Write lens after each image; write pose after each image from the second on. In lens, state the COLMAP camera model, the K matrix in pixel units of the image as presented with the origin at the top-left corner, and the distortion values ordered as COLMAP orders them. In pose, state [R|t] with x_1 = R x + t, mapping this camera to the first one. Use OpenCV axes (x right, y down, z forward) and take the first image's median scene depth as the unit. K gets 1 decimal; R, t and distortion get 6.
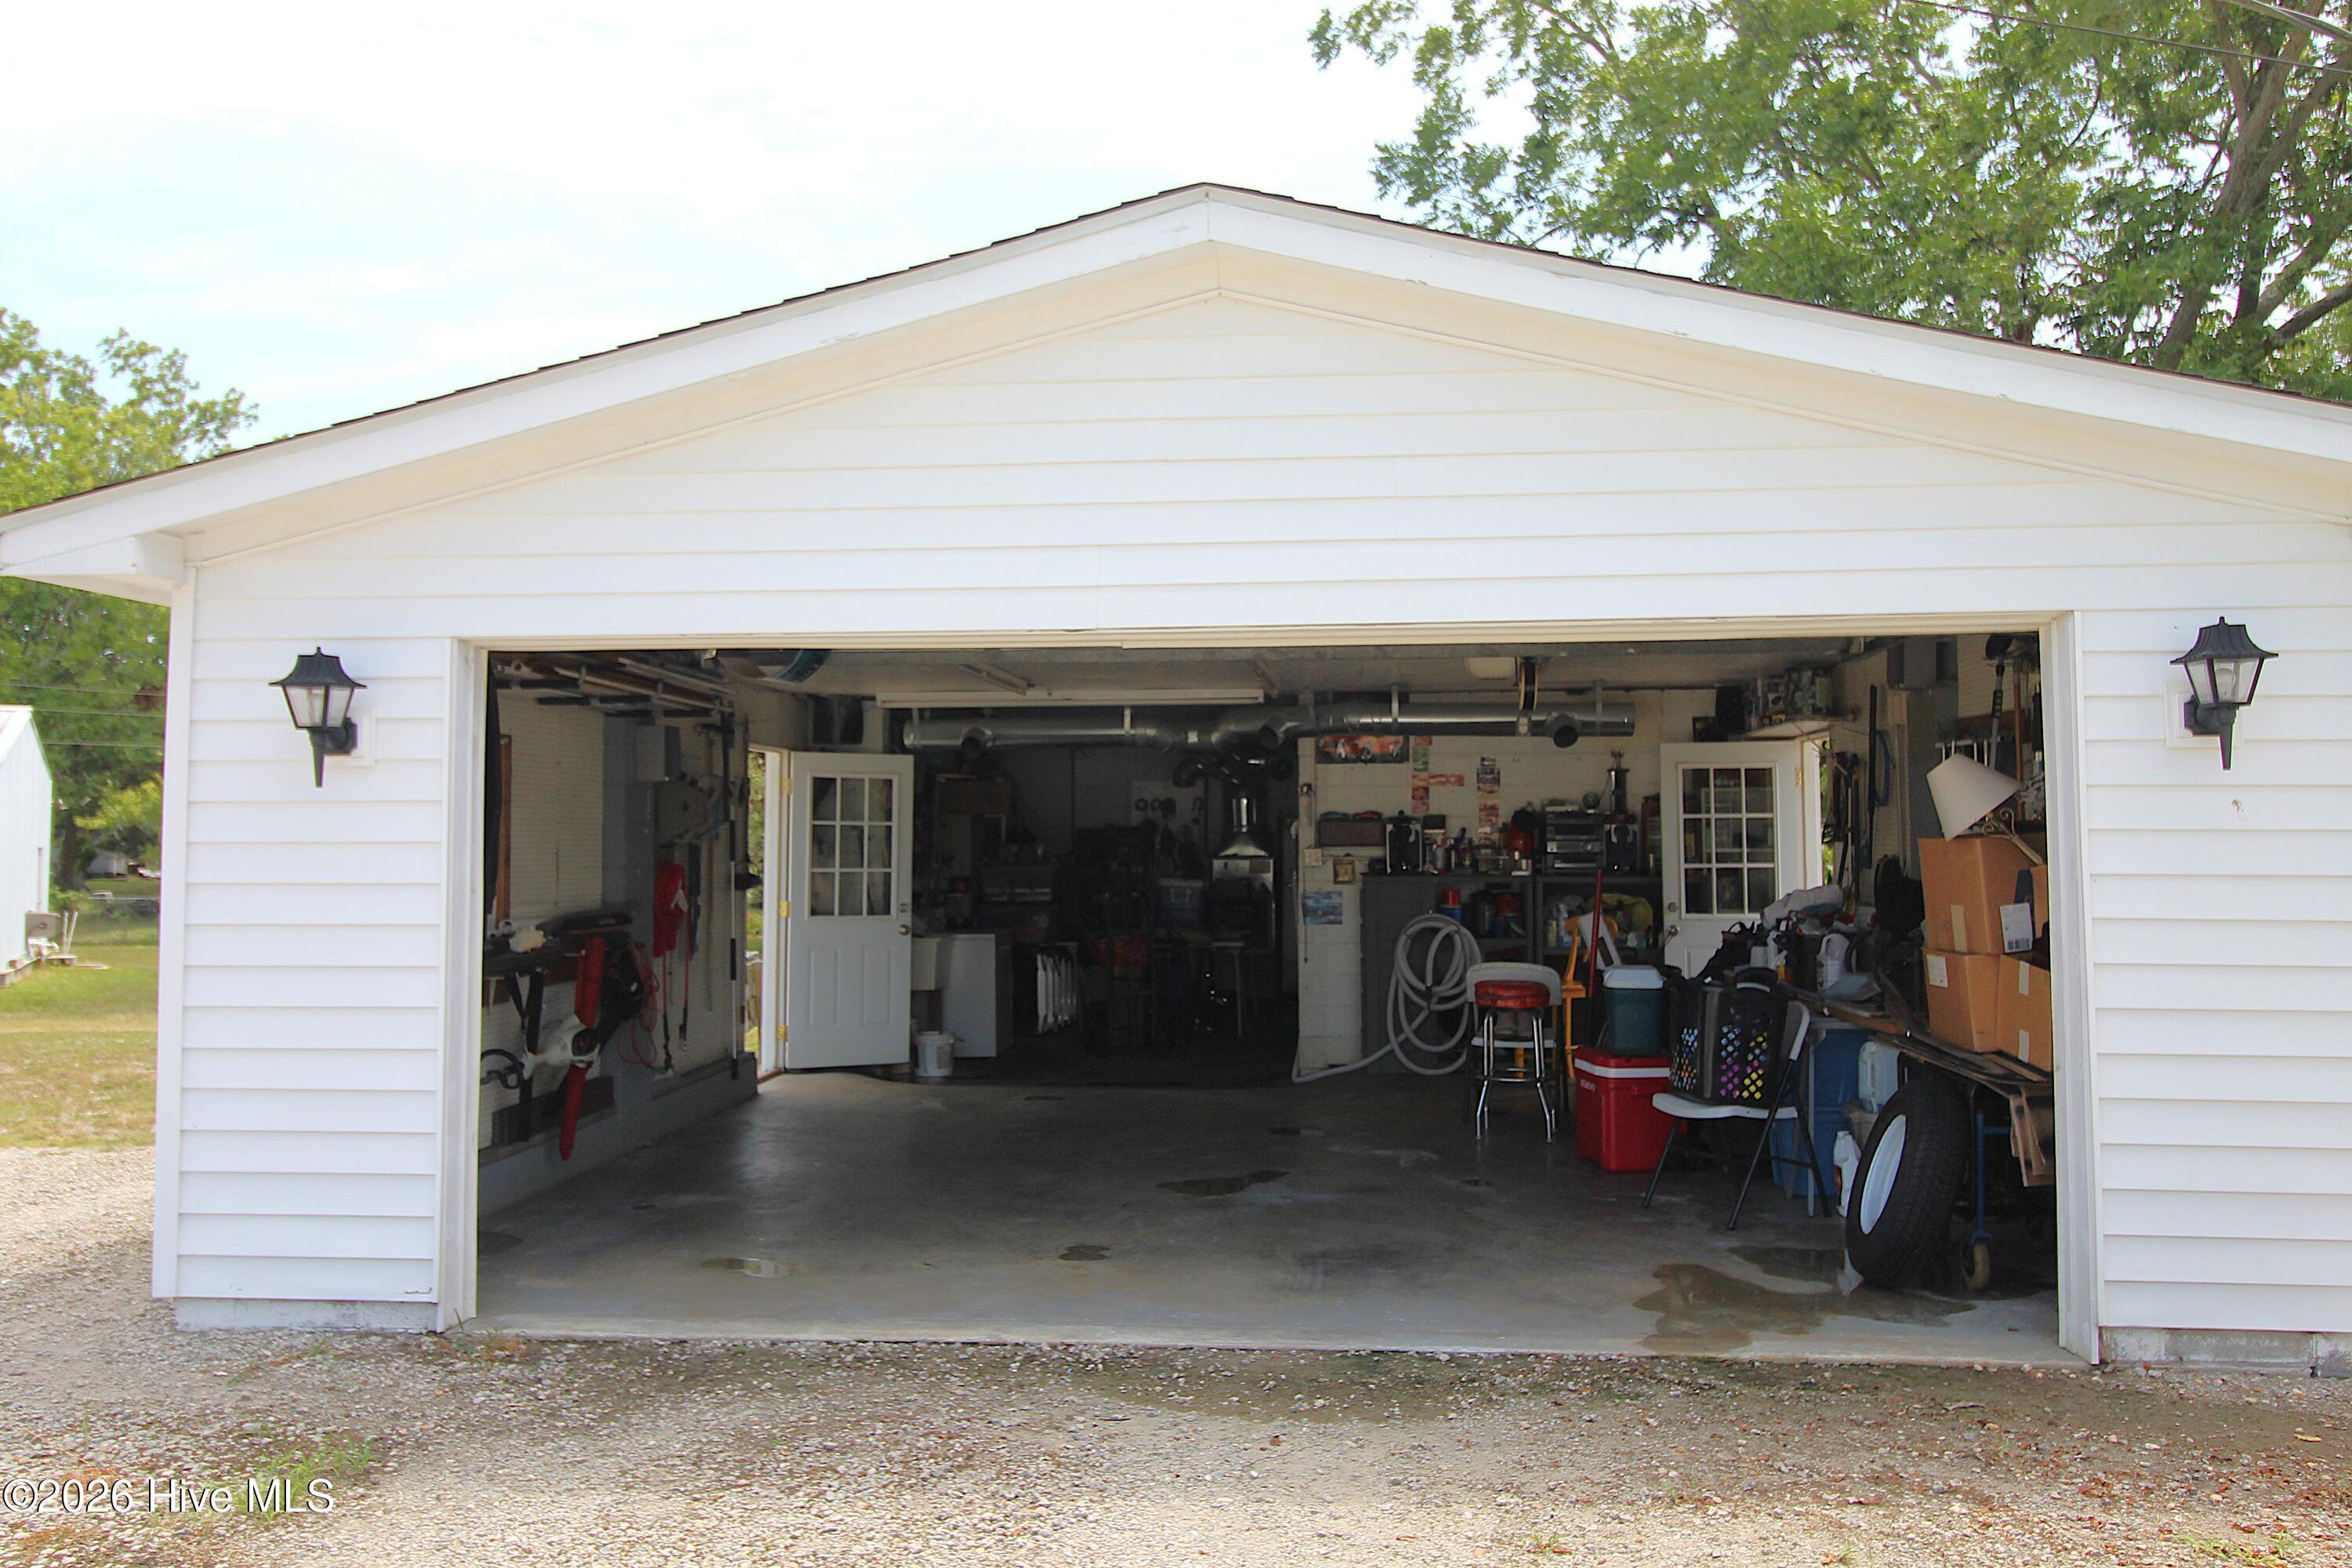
lens RADIAL K [[1903.1, 0, 1176.0], [0, 1903.1, 784.0], [0, 0, 1]] dist [0.002078, 0.000845]
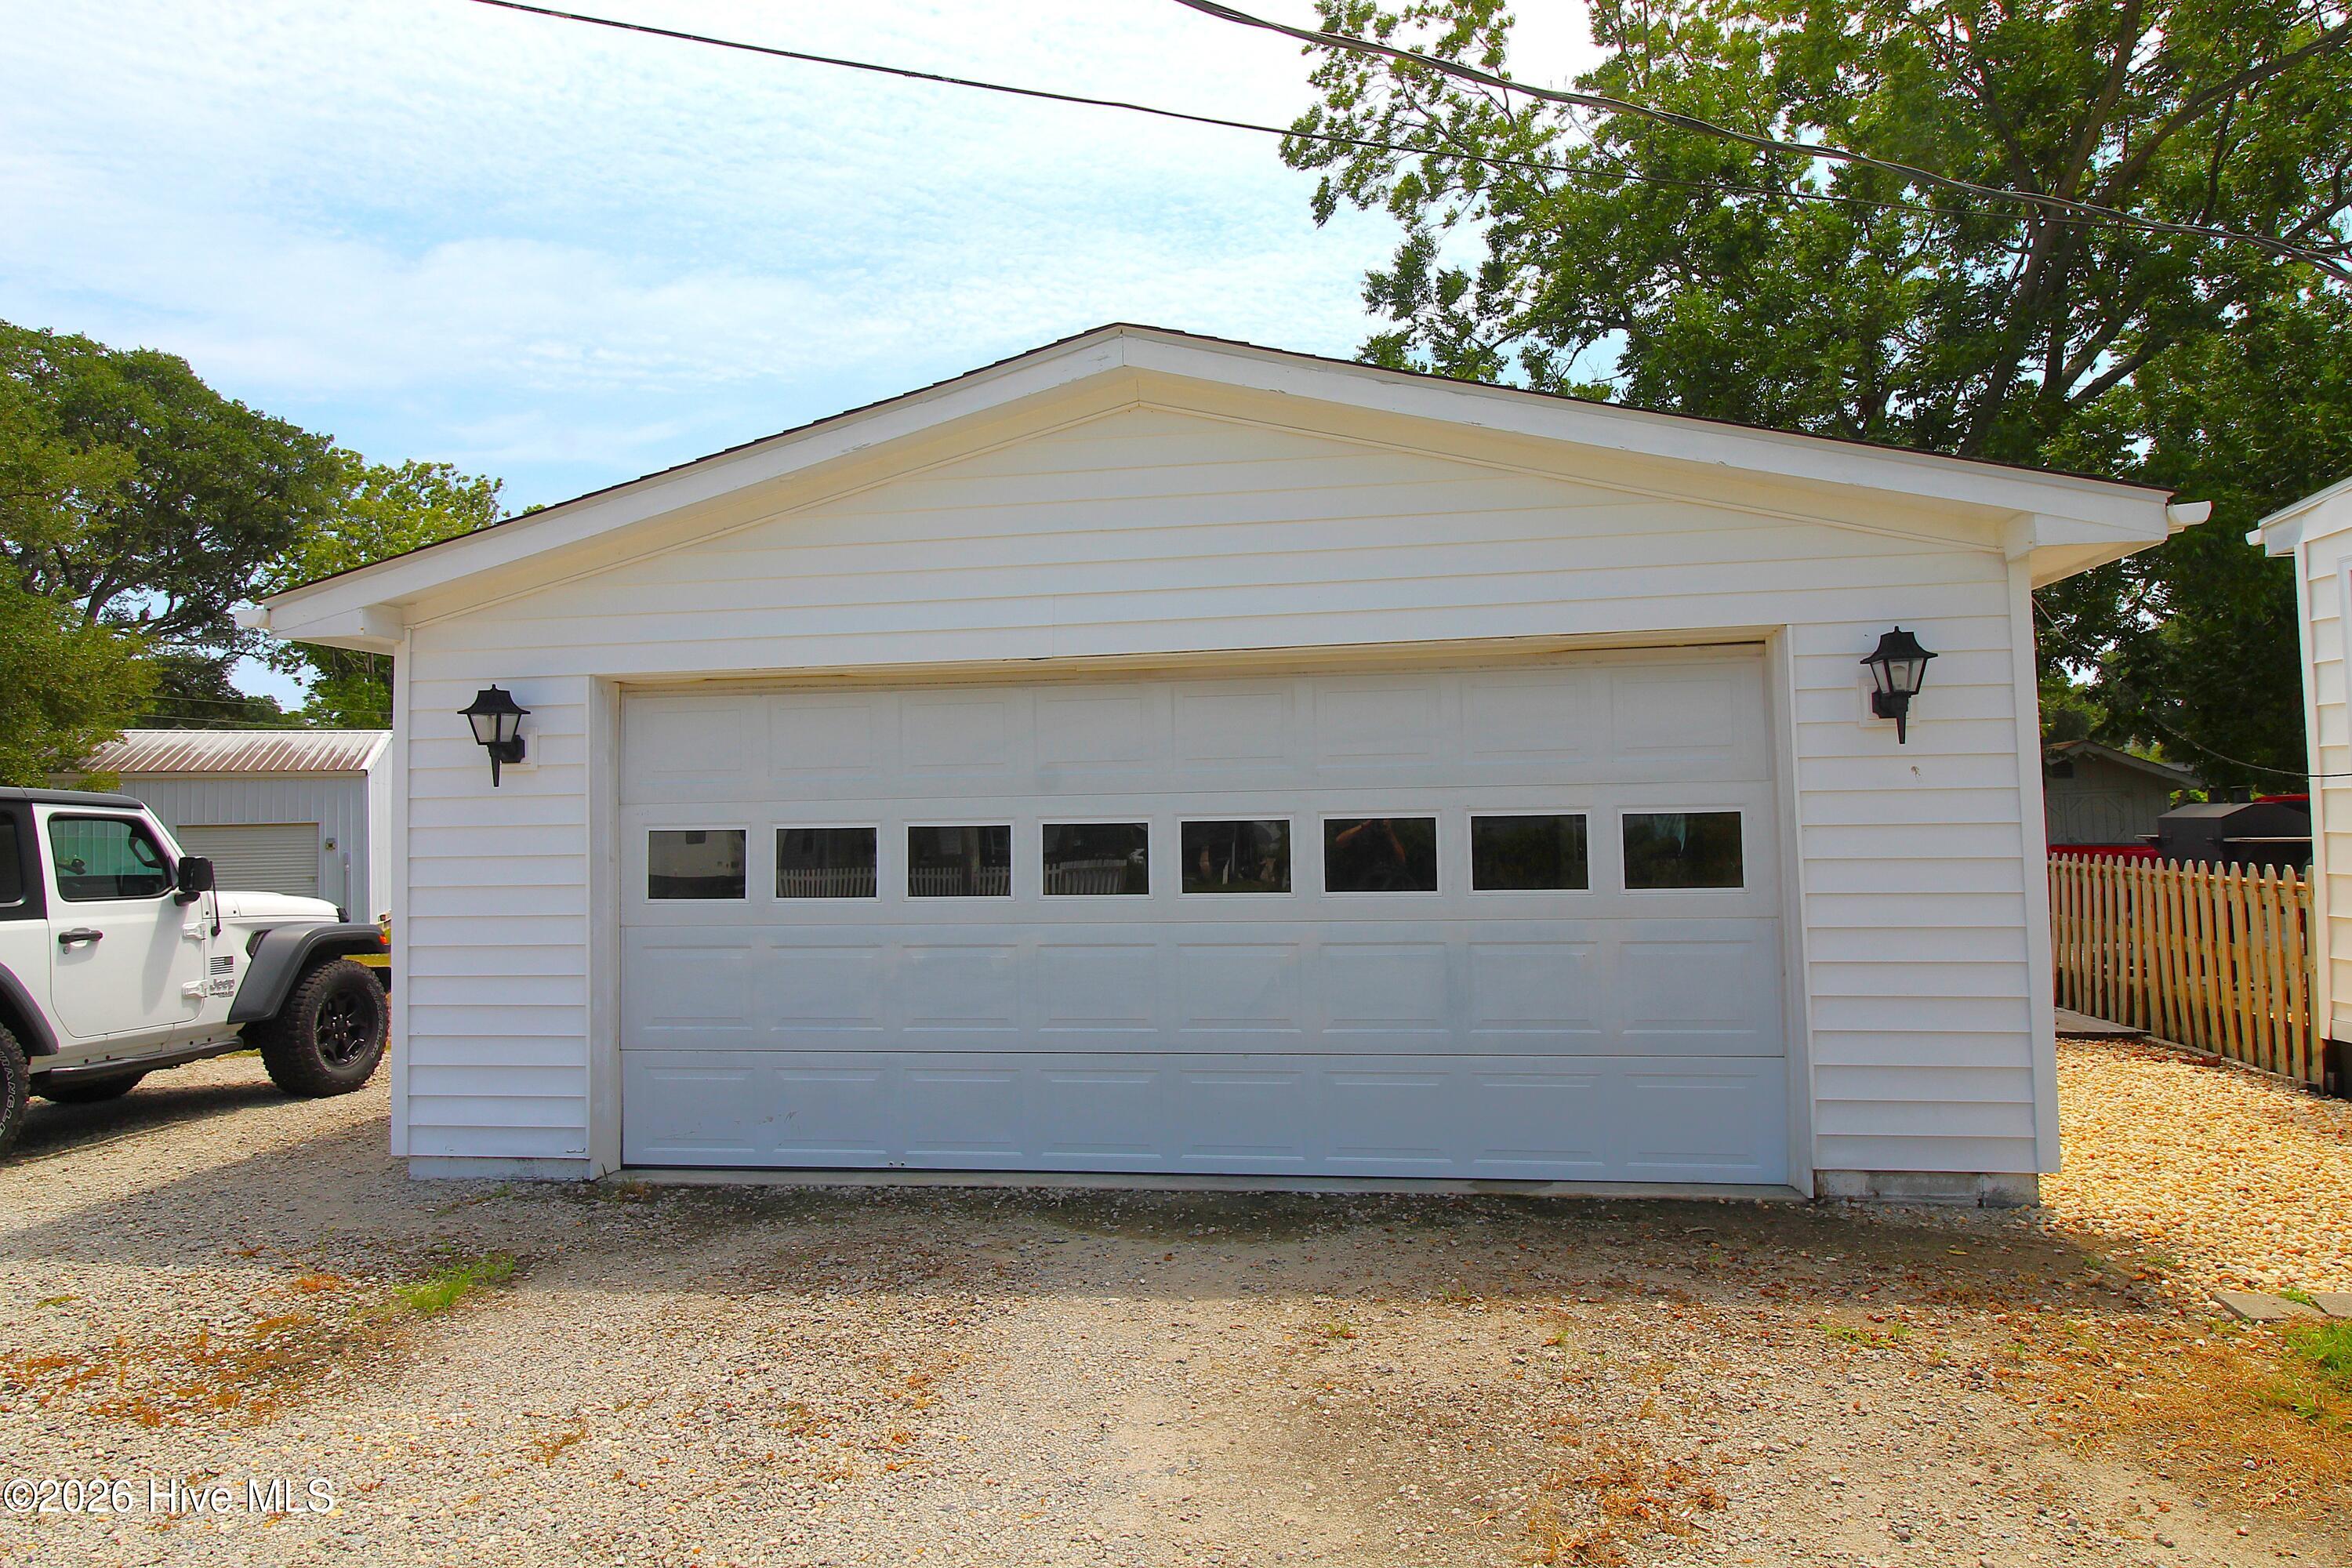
lens RADIAL K [[1454.2, 0, 1176.0], [0, 1454.2, 784.0], [0, 0, 1]] dist [-0.006260, -0.003393]
pose [[0.998142, -0.020359, -0.057437, 0.106901], [0.021025, 0.999718, 0.011002, -0.001551], [0.057197, -0.012189, 0.998289, -0.021297]]
